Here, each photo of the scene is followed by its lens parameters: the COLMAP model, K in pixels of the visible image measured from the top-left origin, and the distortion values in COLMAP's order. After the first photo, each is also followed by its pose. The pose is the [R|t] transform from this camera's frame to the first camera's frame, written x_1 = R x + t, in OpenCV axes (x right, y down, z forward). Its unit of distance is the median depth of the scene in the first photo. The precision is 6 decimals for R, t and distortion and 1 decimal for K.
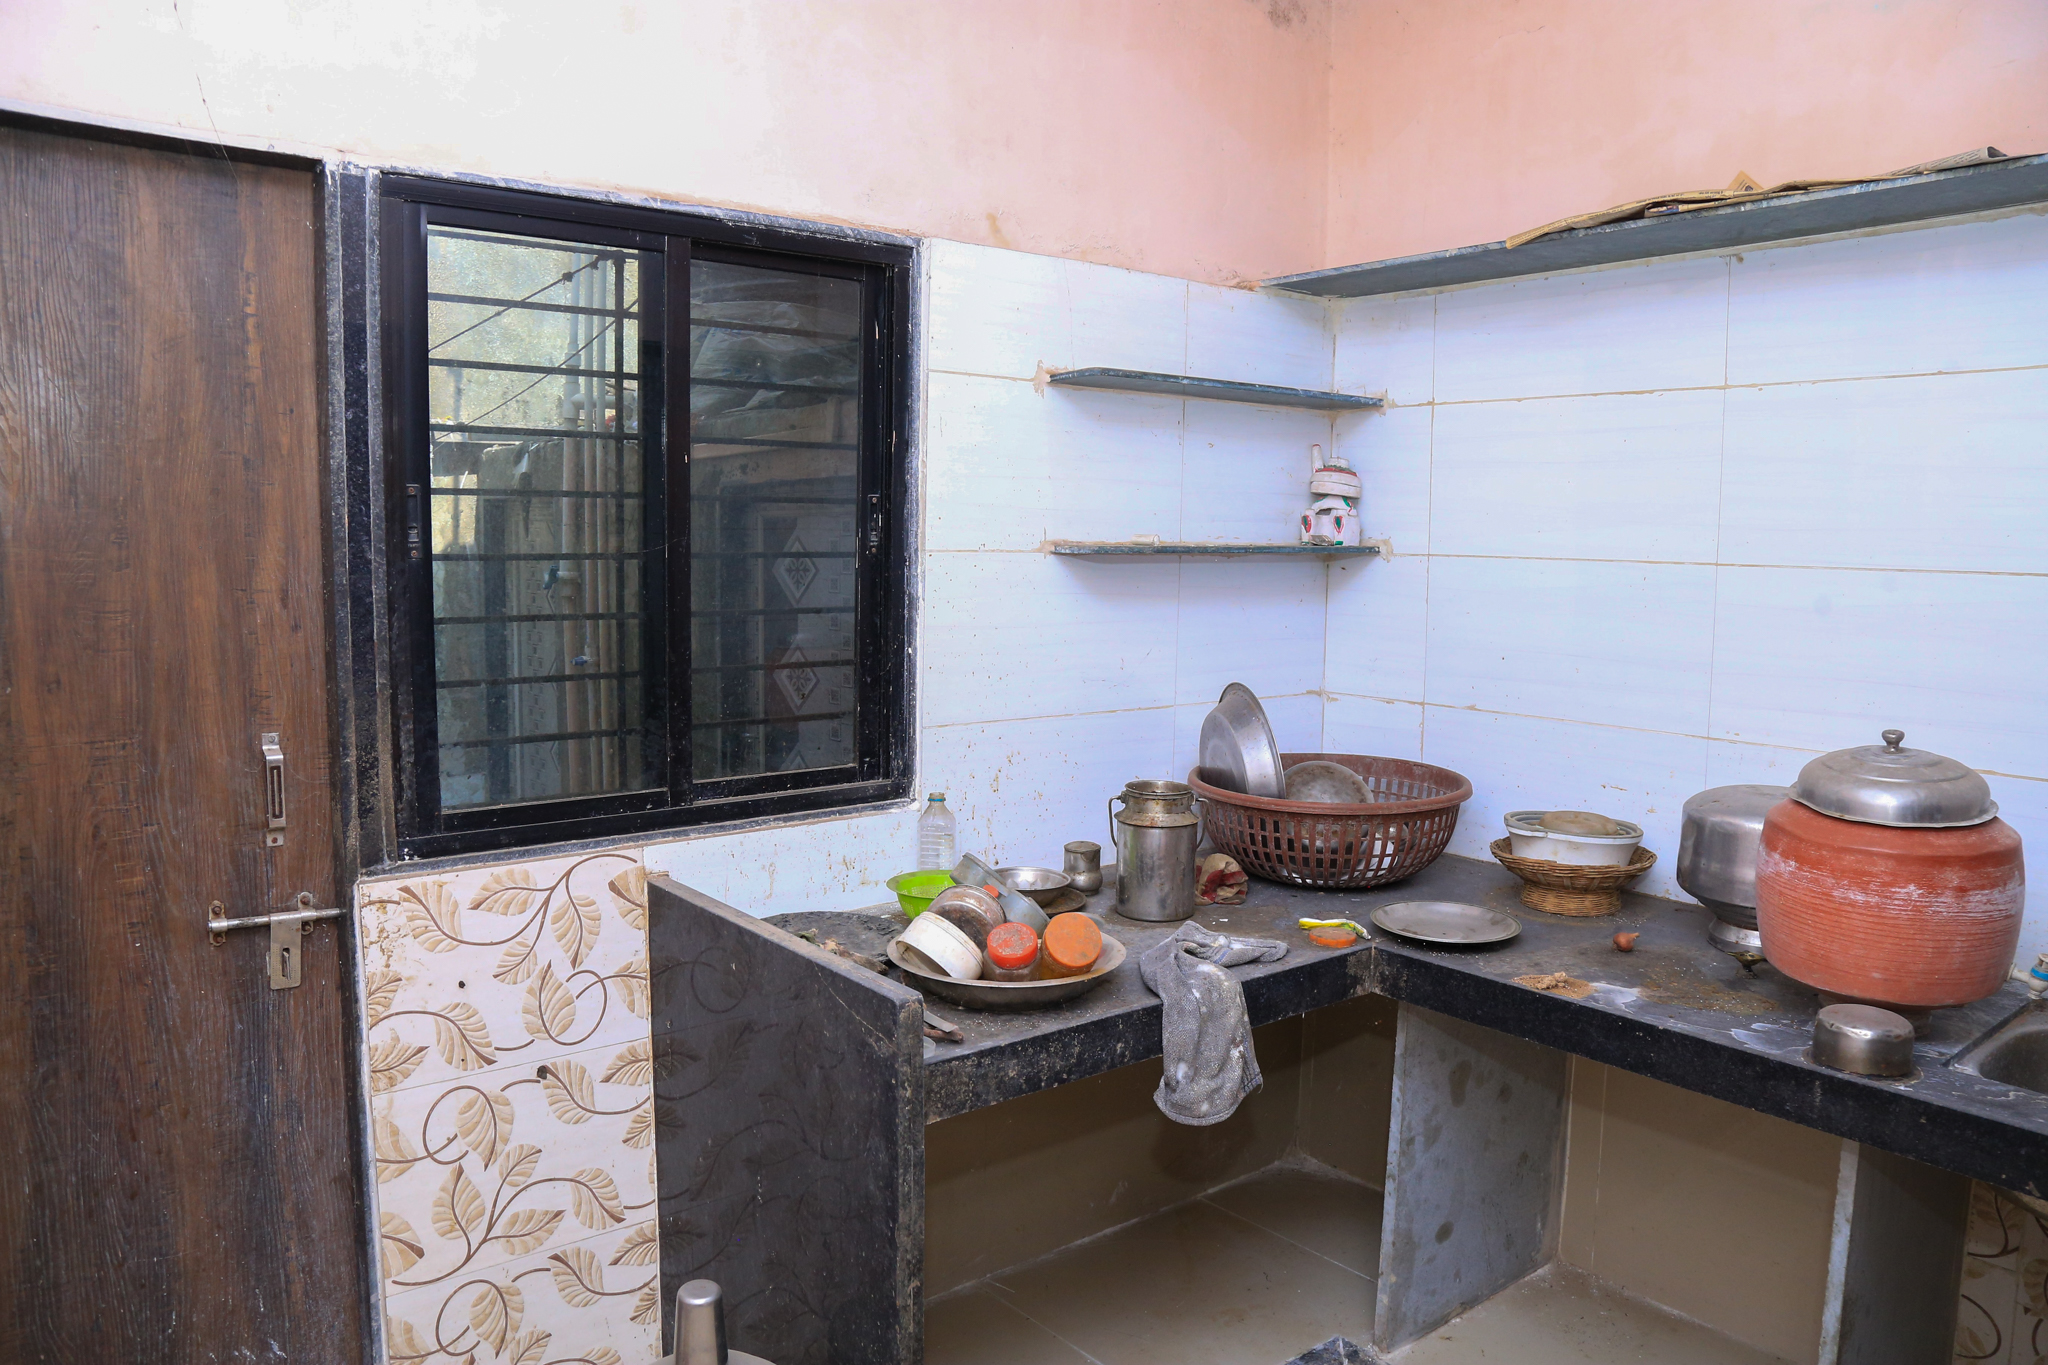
lens RADIAL K [[1415.6, 0, 1019.3], [0, 1415.6, 691.9], [0, 0, 1]] dist [-0.126453, 0.068416]
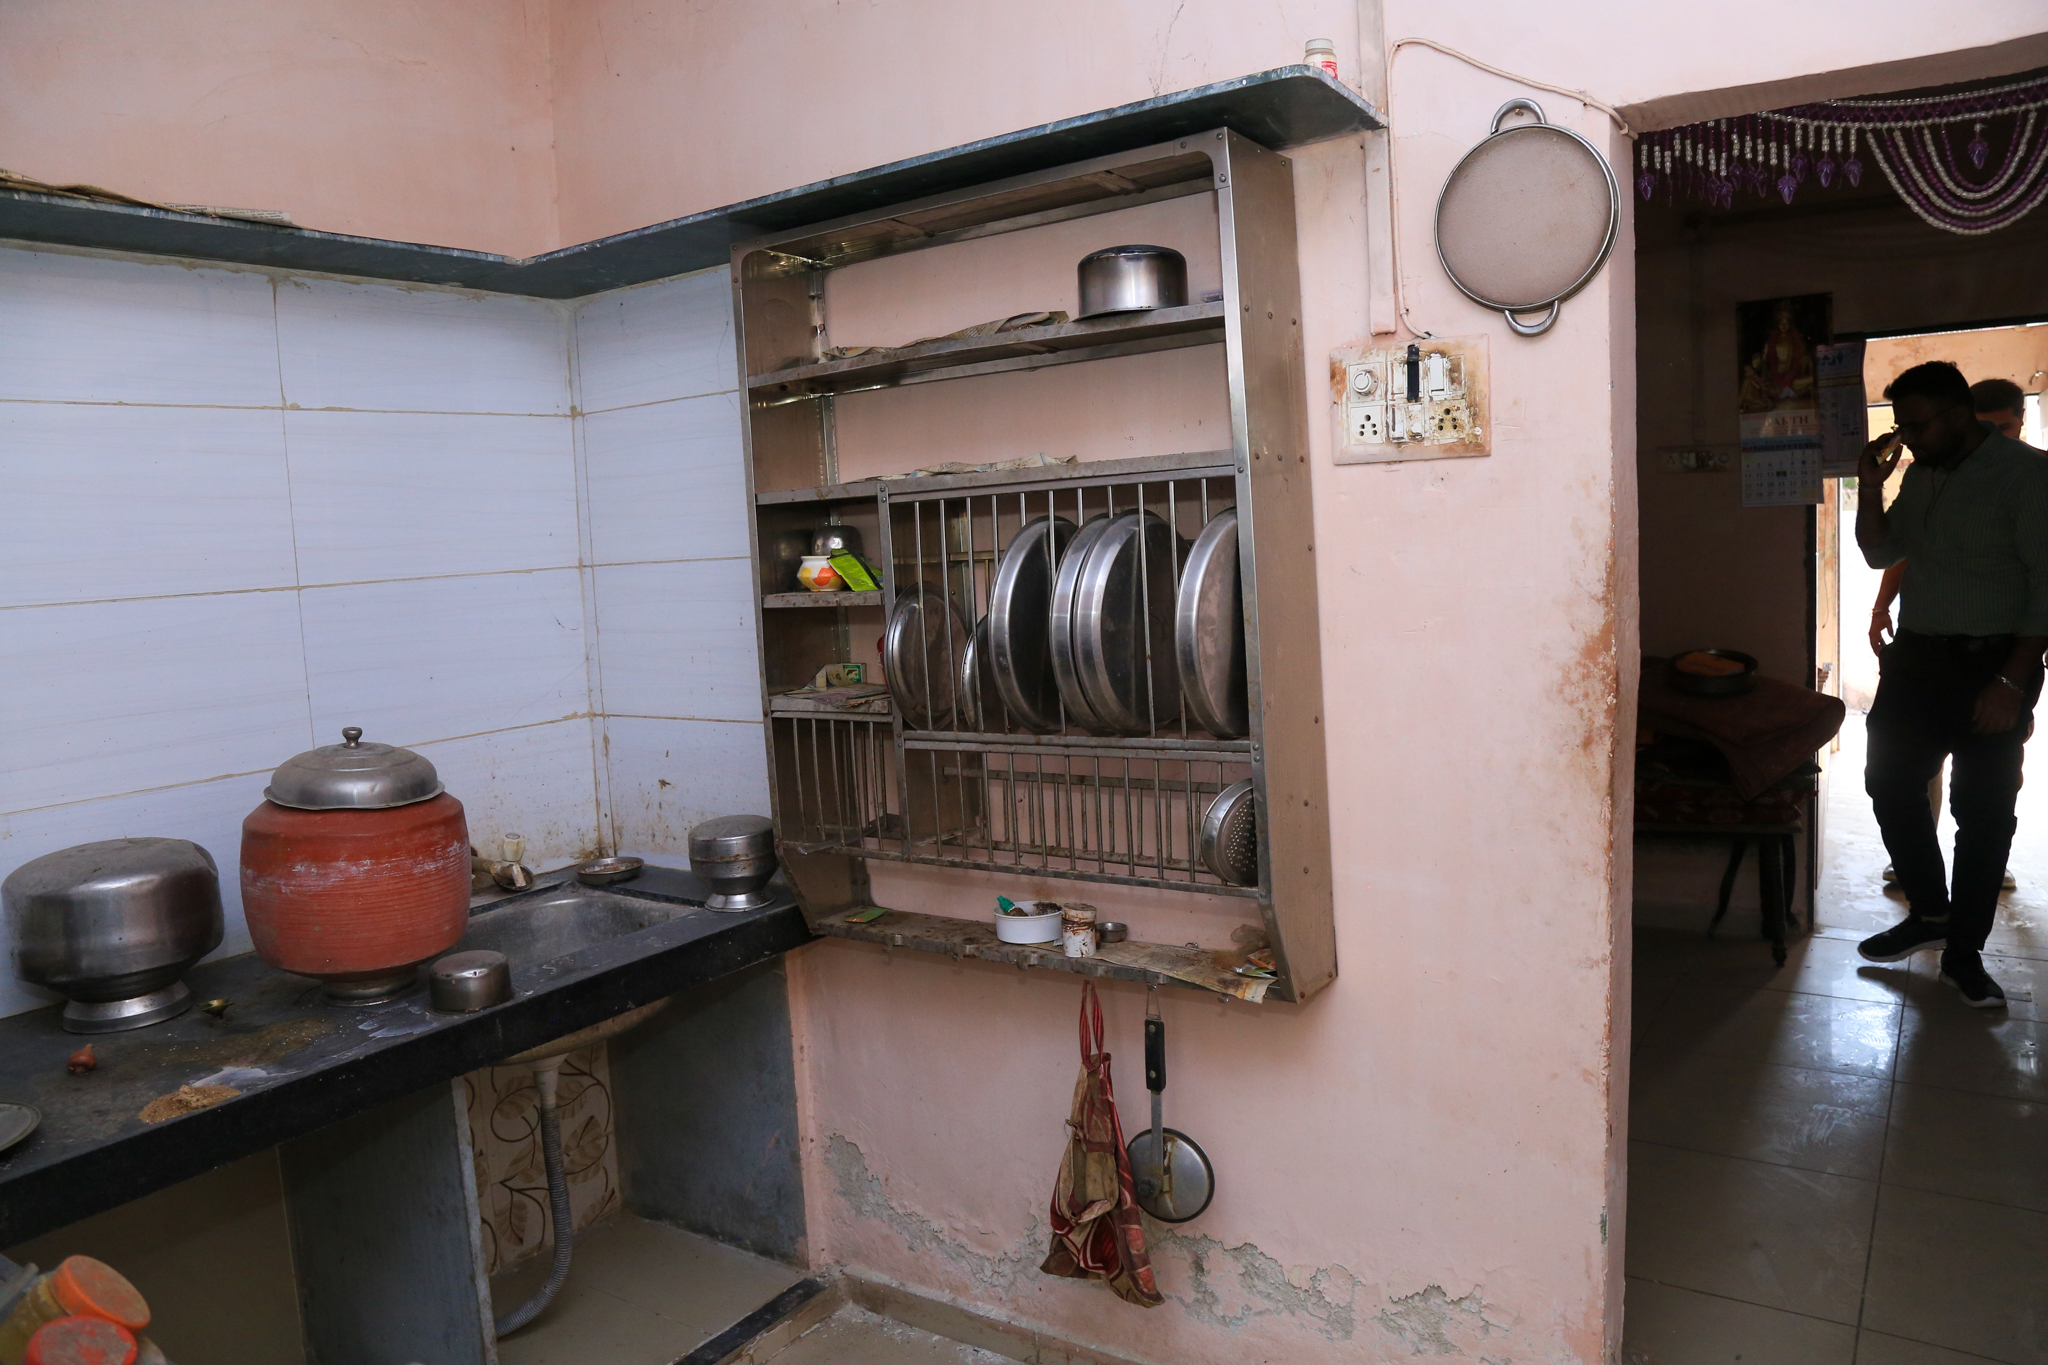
lens RADIAL K [[1409.5, 0, 1036.5], [0, 1409.5, 695.6], [0, 0, 1]] dist [-0.127106, 0.073855]
pose [[-0.304075, -0.110131, 0.946261, -0.469232], [0.155488, 0.974238, 0.163352, -0.074919], [-0.939873, 0.196804, -0.279117, 0.629090]]
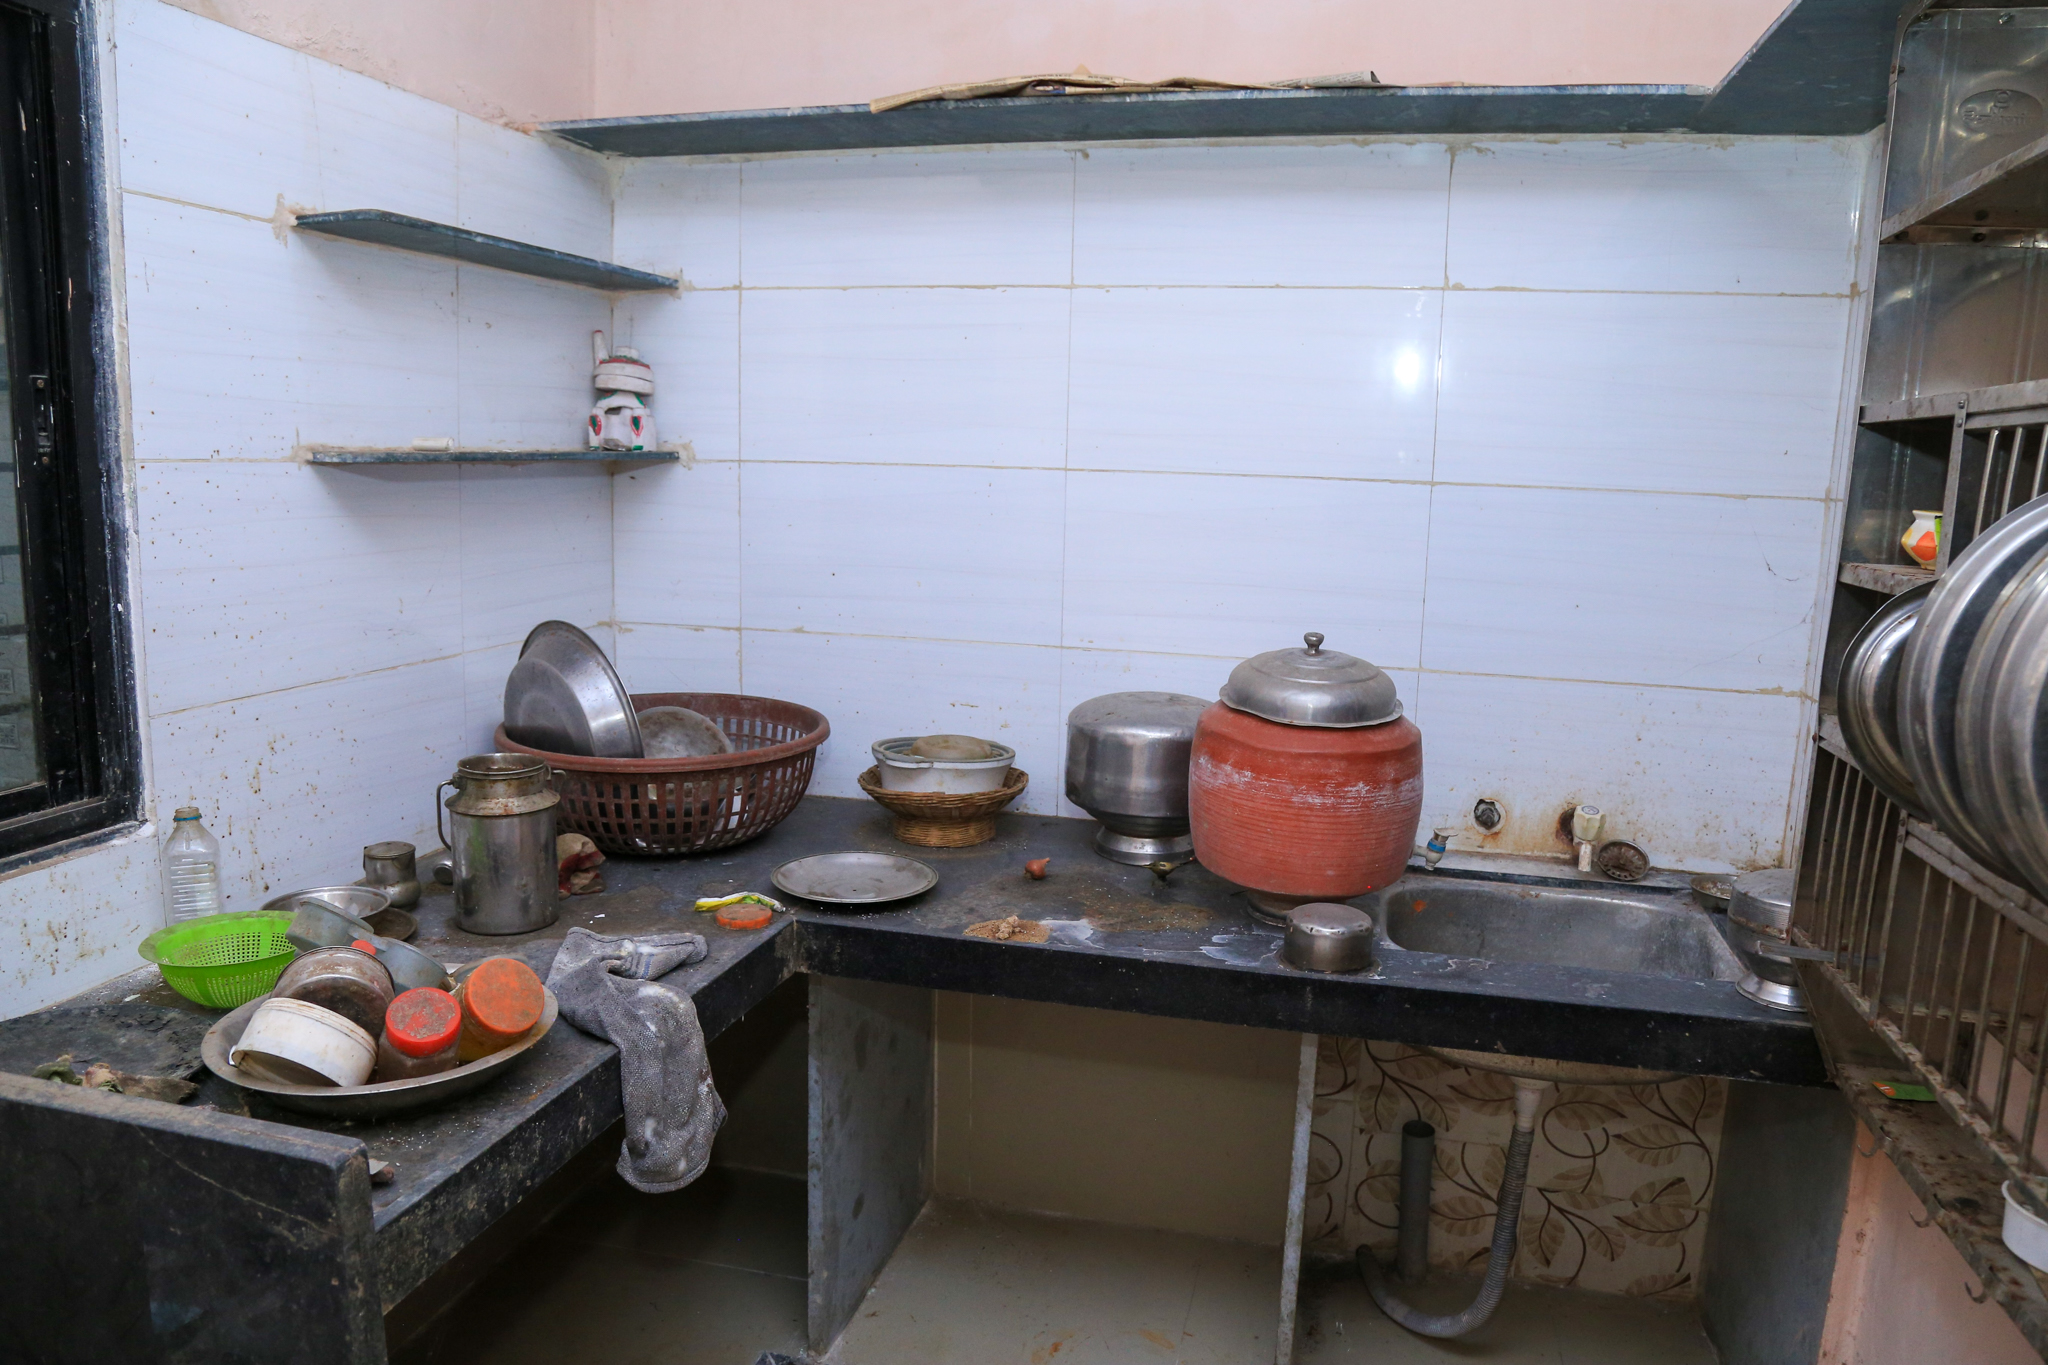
lens RADIAL K [[1409.5, 0, 1036.5], [0, 1409.5, 695.6], [0, 0, 1]] dist [-0.127106, 0.073855]
pose [[0.791948, -0.094117, 0.603291, -0.134333], [0.051524, 0.994826, 0.087563, -0.022914], [-0.608410, -0.038261, 0.792700, 0.229500]]
